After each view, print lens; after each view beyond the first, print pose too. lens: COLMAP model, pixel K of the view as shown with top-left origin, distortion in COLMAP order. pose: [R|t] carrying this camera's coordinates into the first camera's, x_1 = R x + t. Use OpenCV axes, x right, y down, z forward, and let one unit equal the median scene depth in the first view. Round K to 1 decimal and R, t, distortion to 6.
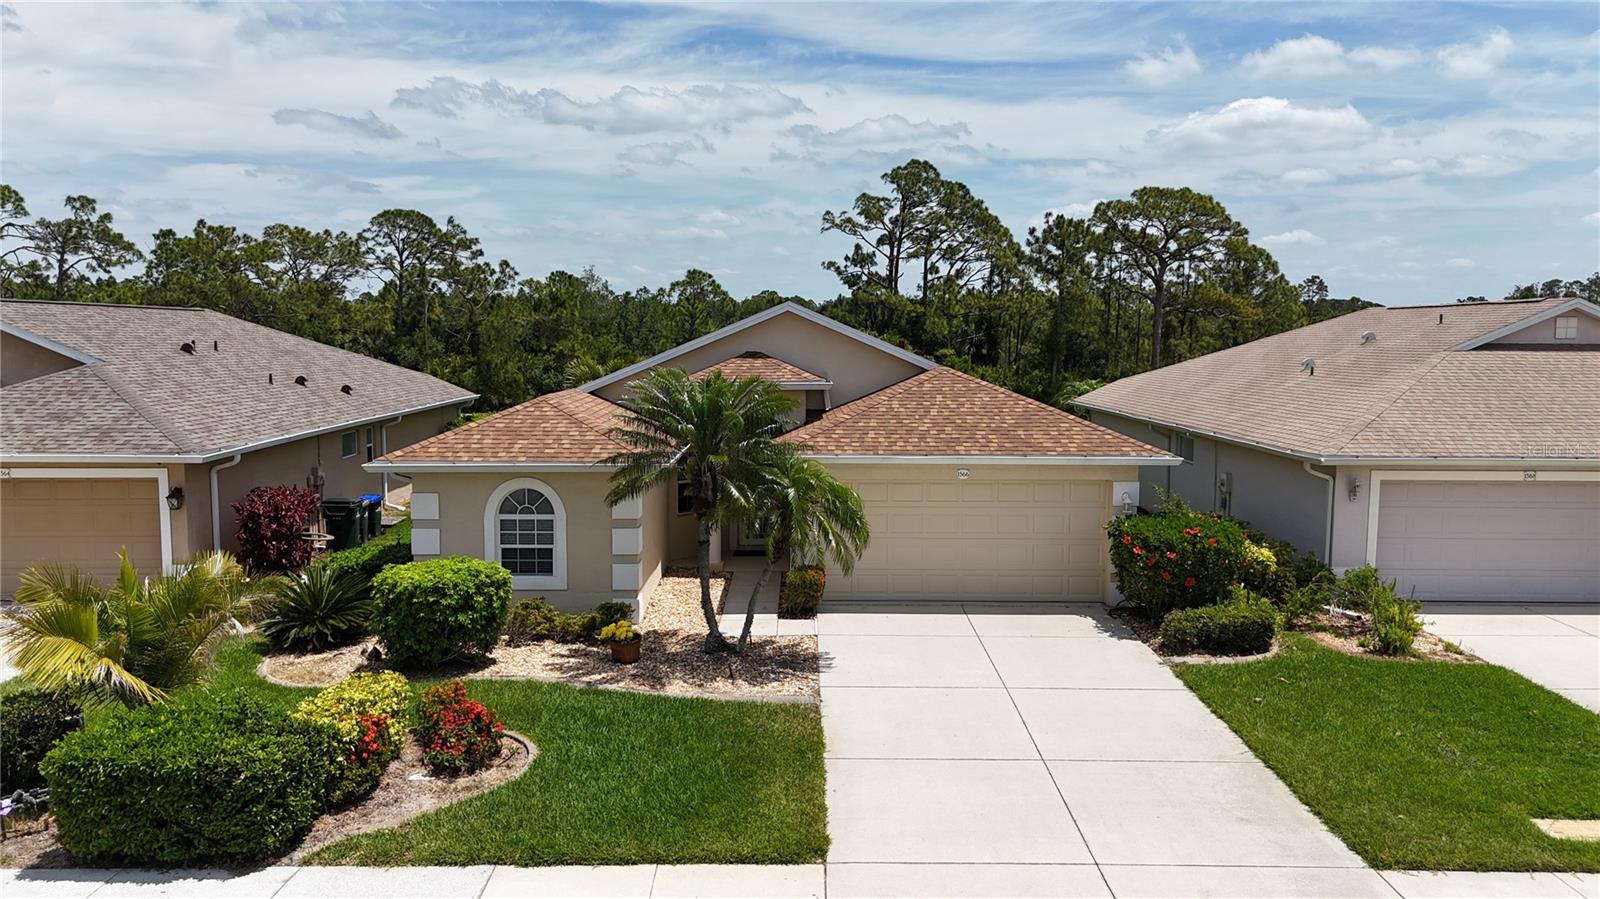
lens RADIAL K [[1181.0, 0, 798.5], [0, 1181.0, 457.6], [0, 0, 1]] dist [0.083517, -0.097653]
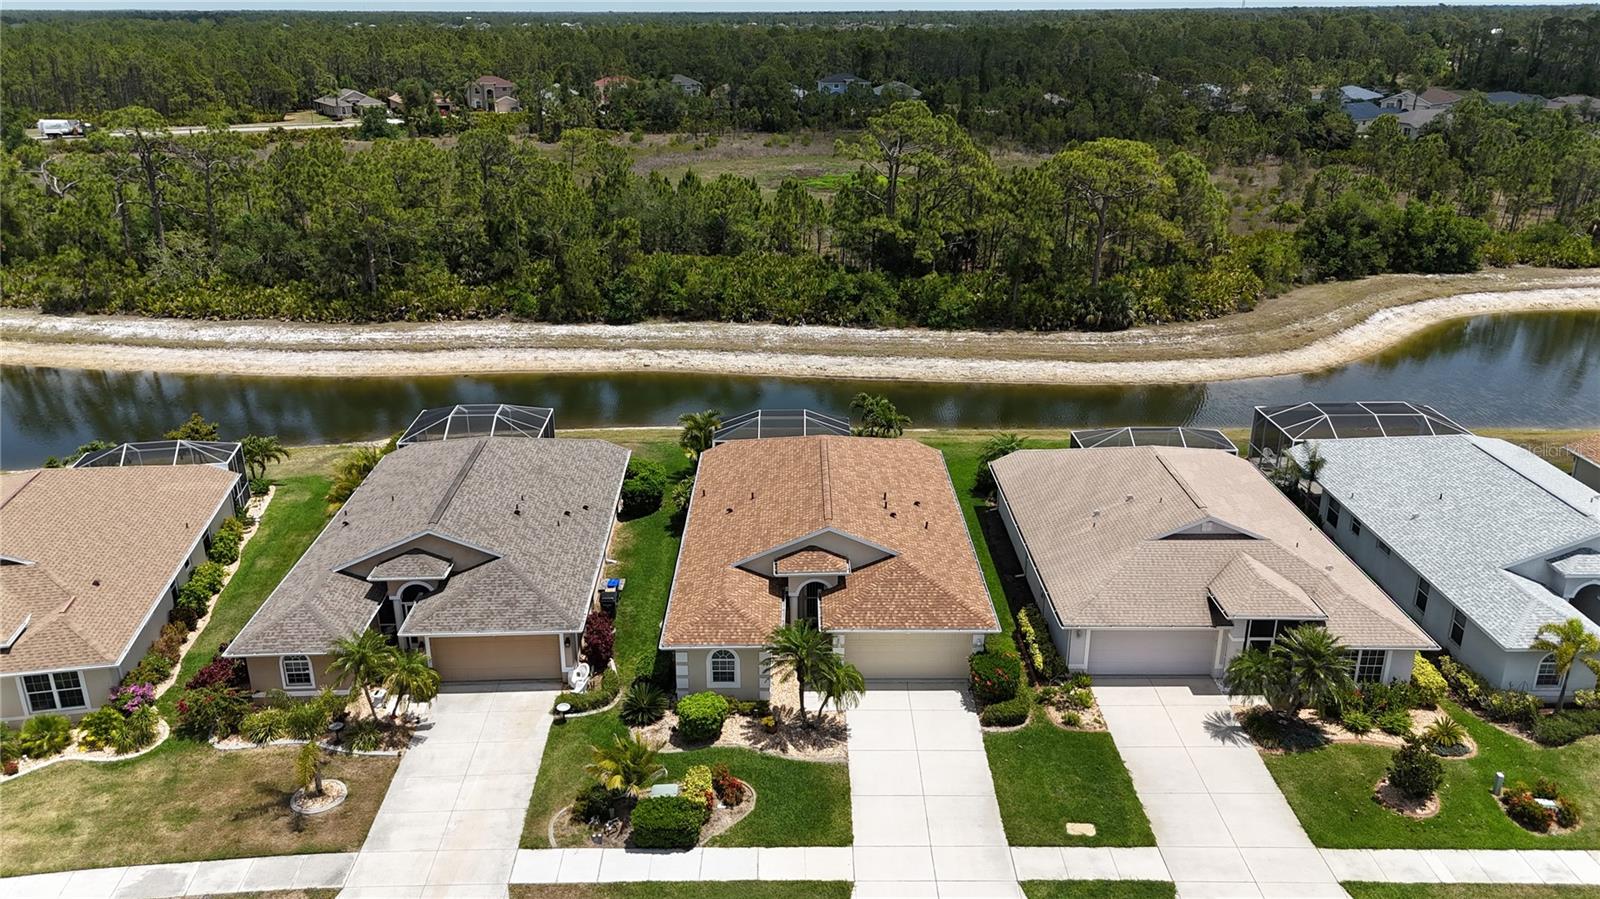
lens RADIAL K [[1181.0, 0, 798.5], [0, 1181.0, 457.6], [0, 0, 1]] dist [0.083517, -0.097653]
pose [[0.999979, -0.005969, -0.002339, -0.054875], [0.006369, 0.966768, 0.255574, -0.747229], [0.000736, -0.255584, 0.966787, -0.939584]]
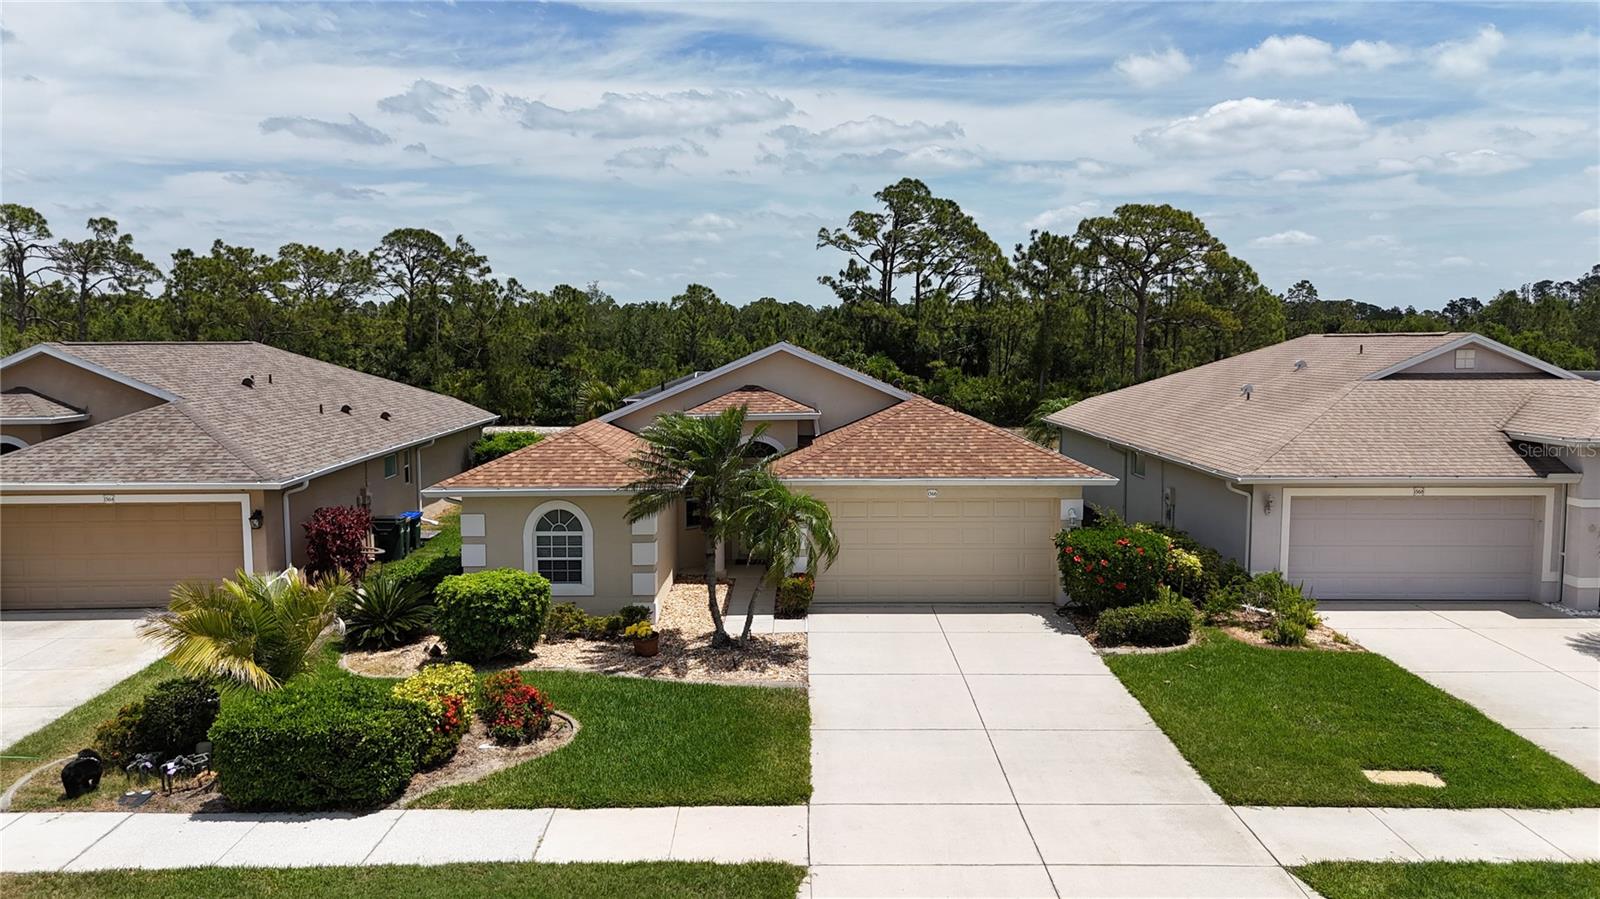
lens RADIAL K [[1181.0, 0, 798.5], [0, 1181.0, 457.6], [0, 0, 1]] dist [0.083517, -0.097653]
pose [[0.999974, -0.007142, 0.000014, 0.006402], [0.007142, 0.999971, -0.002602, -0.016072], [0.000004, 0.002602, 0.999997, -0.136156]]
